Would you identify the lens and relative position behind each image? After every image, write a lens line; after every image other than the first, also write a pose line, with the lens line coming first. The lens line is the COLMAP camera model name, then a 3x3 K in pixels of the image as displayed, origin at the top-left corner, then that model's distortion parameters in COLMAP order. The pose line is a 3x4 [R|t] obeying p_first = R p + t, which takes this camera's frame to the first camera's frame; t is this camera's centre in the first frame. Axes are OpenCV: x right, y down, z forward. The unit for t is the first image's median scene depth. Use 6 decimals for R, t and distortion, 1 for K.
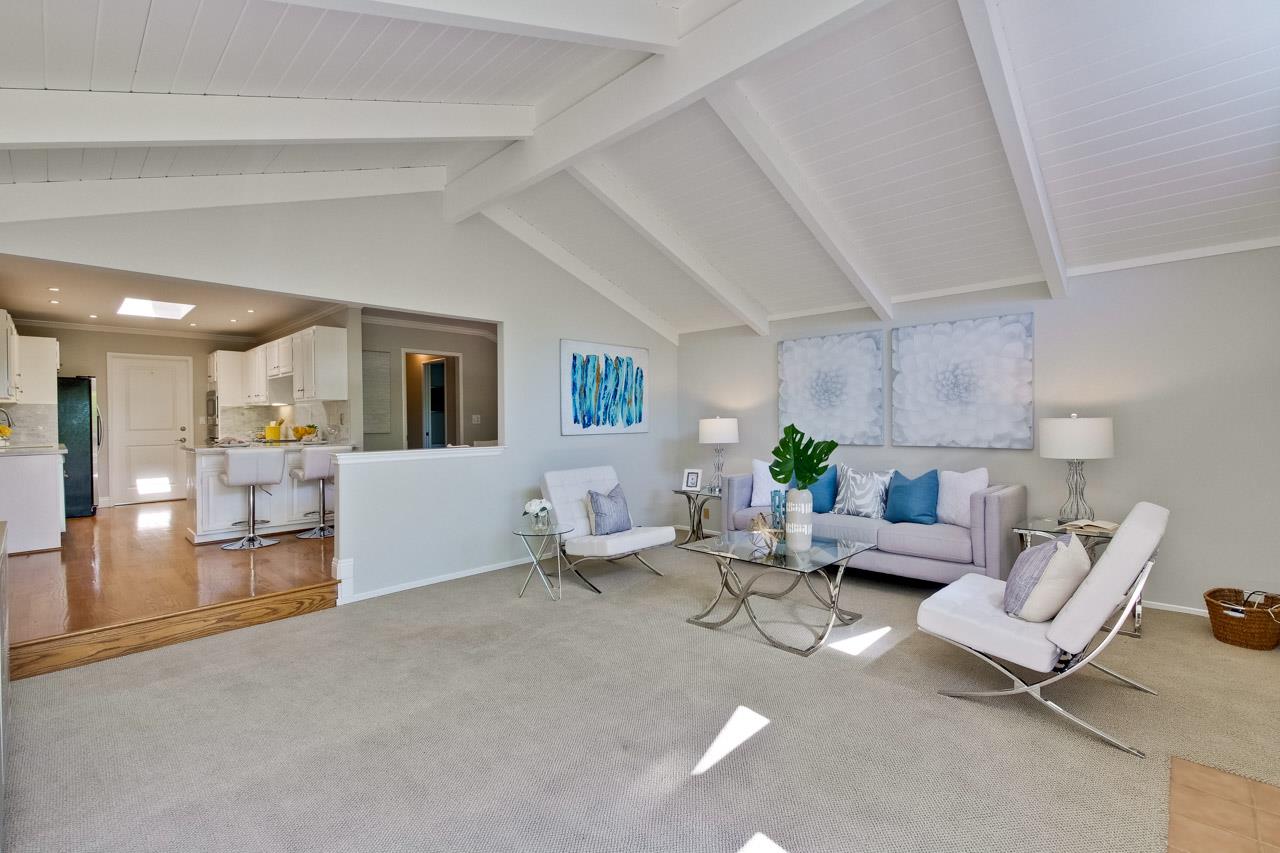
lens RADIAL K [[556.3, 0, 643.2], [0, 556.3, 419.8], [0, 0, 1]] dist [-0.009303, 0.000023]
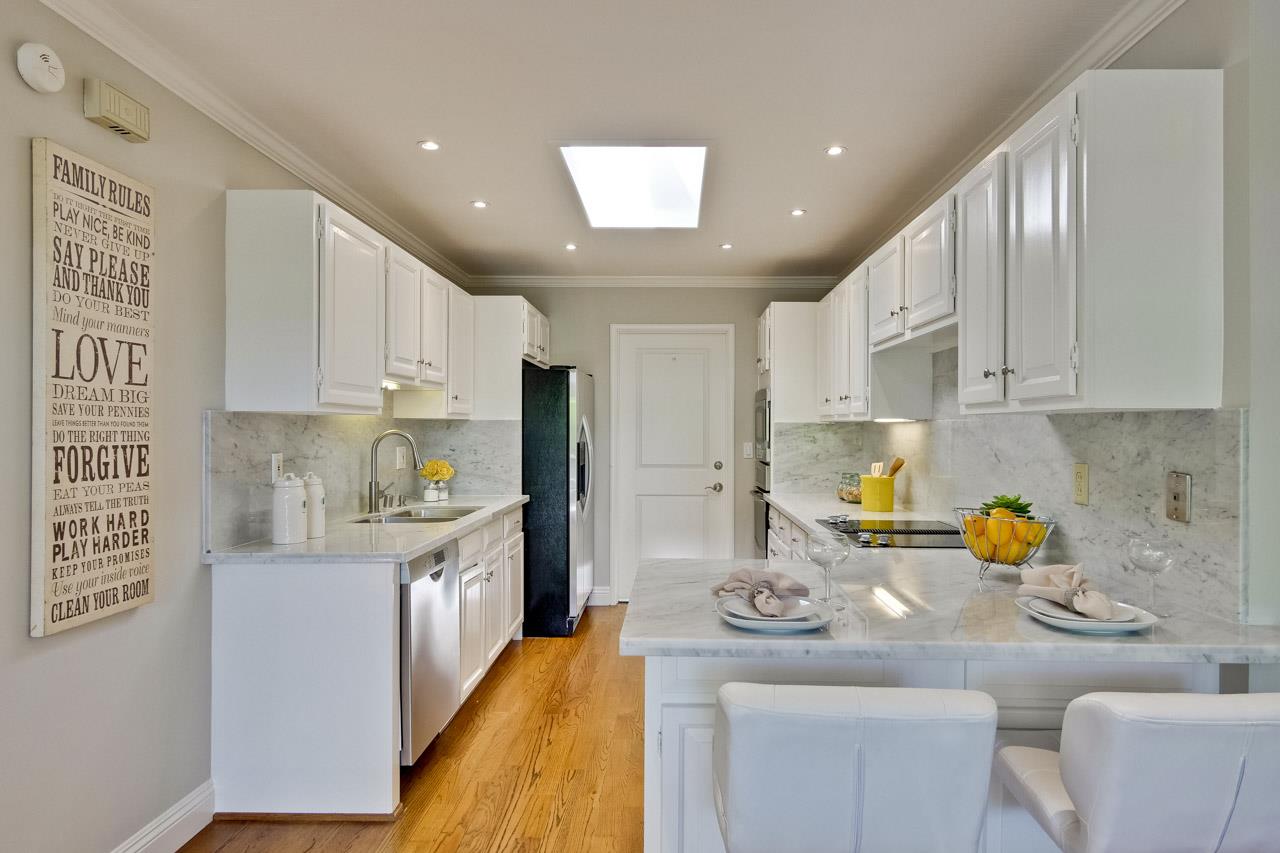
lens RADIAL K [[784.2, 0, 644.6], [0, 784.2, 427.7], [0, 0, 1]] dist [-0.005533, 0.004408]
pose [[0.662117, 0.010880, -0.749322, -0.362039], [-0.015128, 0.999885, 0.001150, -0.020343], [0.749248, 0.010574, 0.662205, 0.508493]]
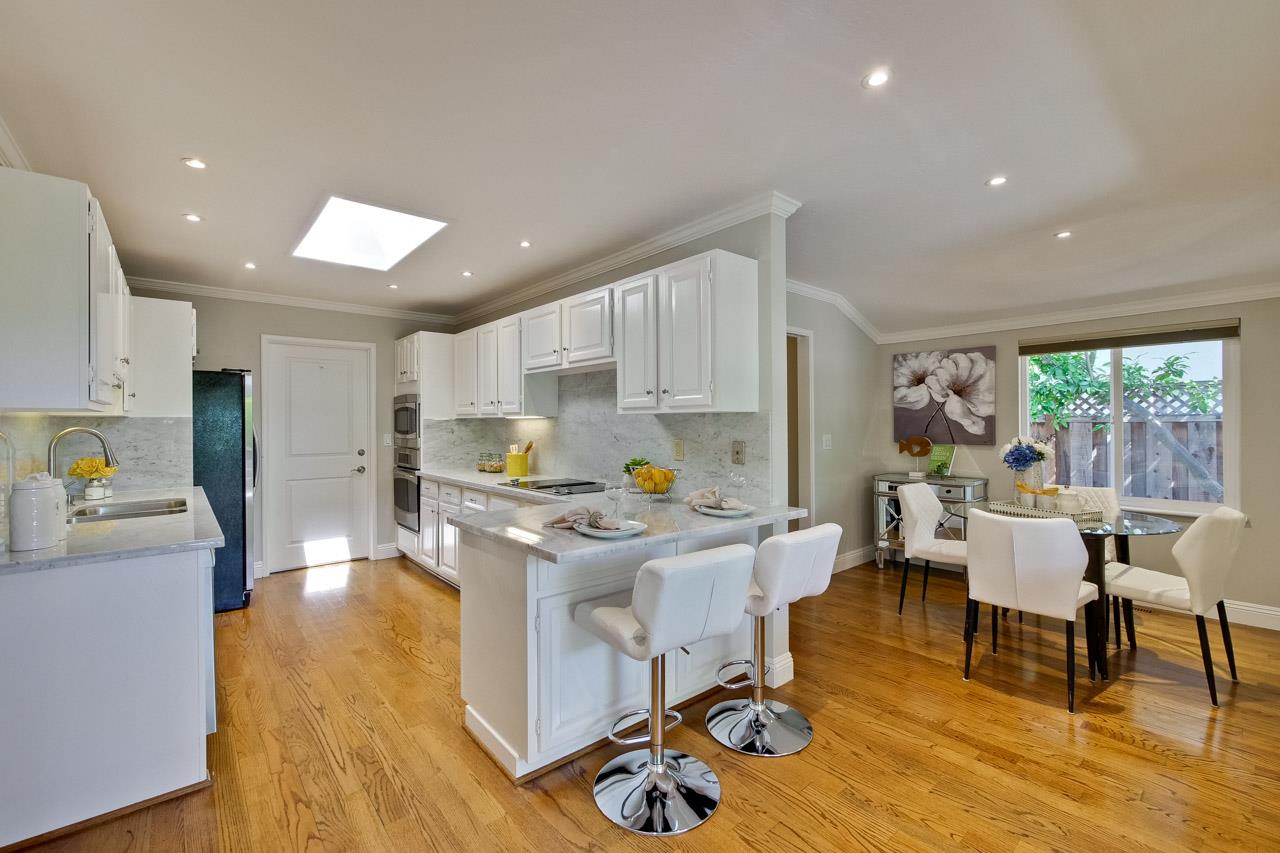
lens RADIAL K [[556.3, 0, 653.4], [0, 556.3, 421.4], [0, 0, 1]] dist [-0.009303, 0.000023]
pose [[0.993875, 0.004143, -0.110435, -0.452062], [-0.005117, 0.999950, -0.008537, -0.018544], [0.110395, 0.009050, 0.993847, 0.414854]]
